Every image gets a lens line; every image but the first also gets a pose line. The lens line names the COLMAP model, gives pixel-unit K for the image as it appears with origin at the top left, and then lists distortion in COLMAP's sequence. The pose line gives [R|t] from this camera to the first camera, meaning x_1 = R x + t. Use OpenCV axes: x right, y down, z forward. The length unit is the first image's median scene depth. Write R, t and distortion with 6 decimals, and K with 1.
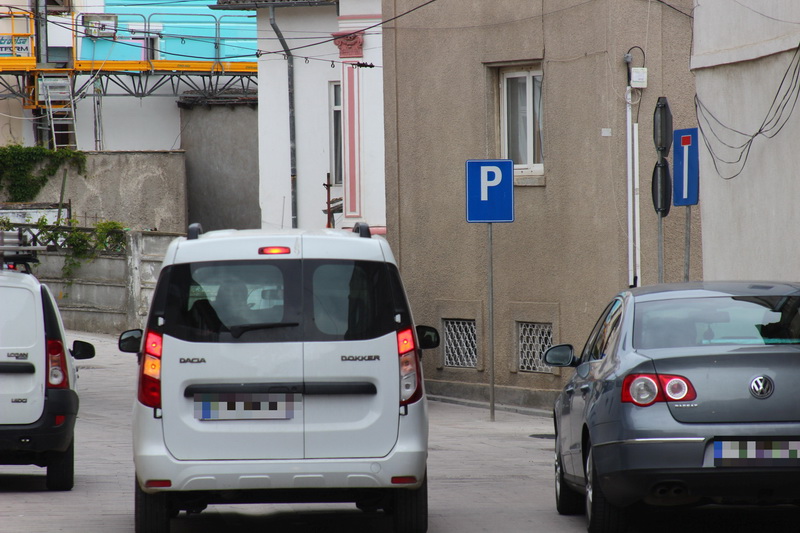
lens RADIAL K [[4855.9, 0, 400.0], [0, 4855.9, 266.5], [0, 0, 1]] dist [1.488208, -15.625226]
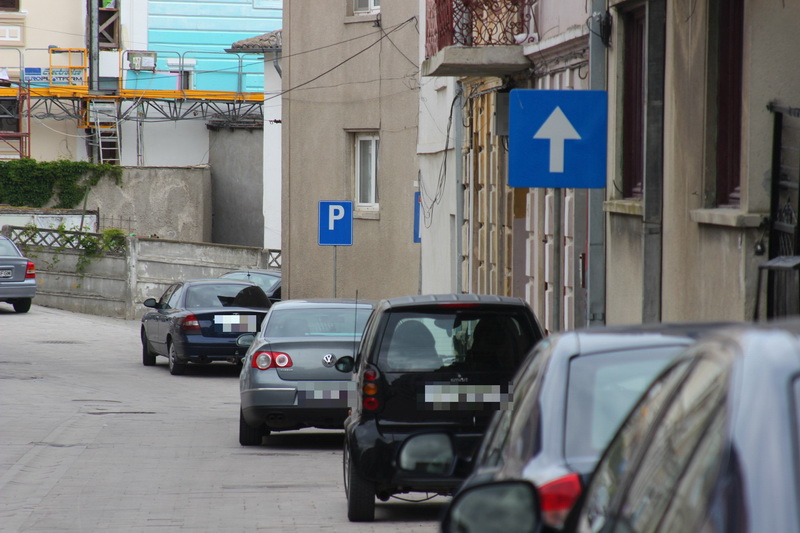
lens RADIAL K [[4855.9, 0, 400.0], [0, 4855.9, 266.5], [0, 0, 1]] dist [1.488208, -15.625226]
pose [[0.999219, 0.023711, -0.031624, 0.042735], [-0.023605, 0.999714, 0.003726, -0.004538], [0.031703, -0.002977, 0.999493, -0.208537]]
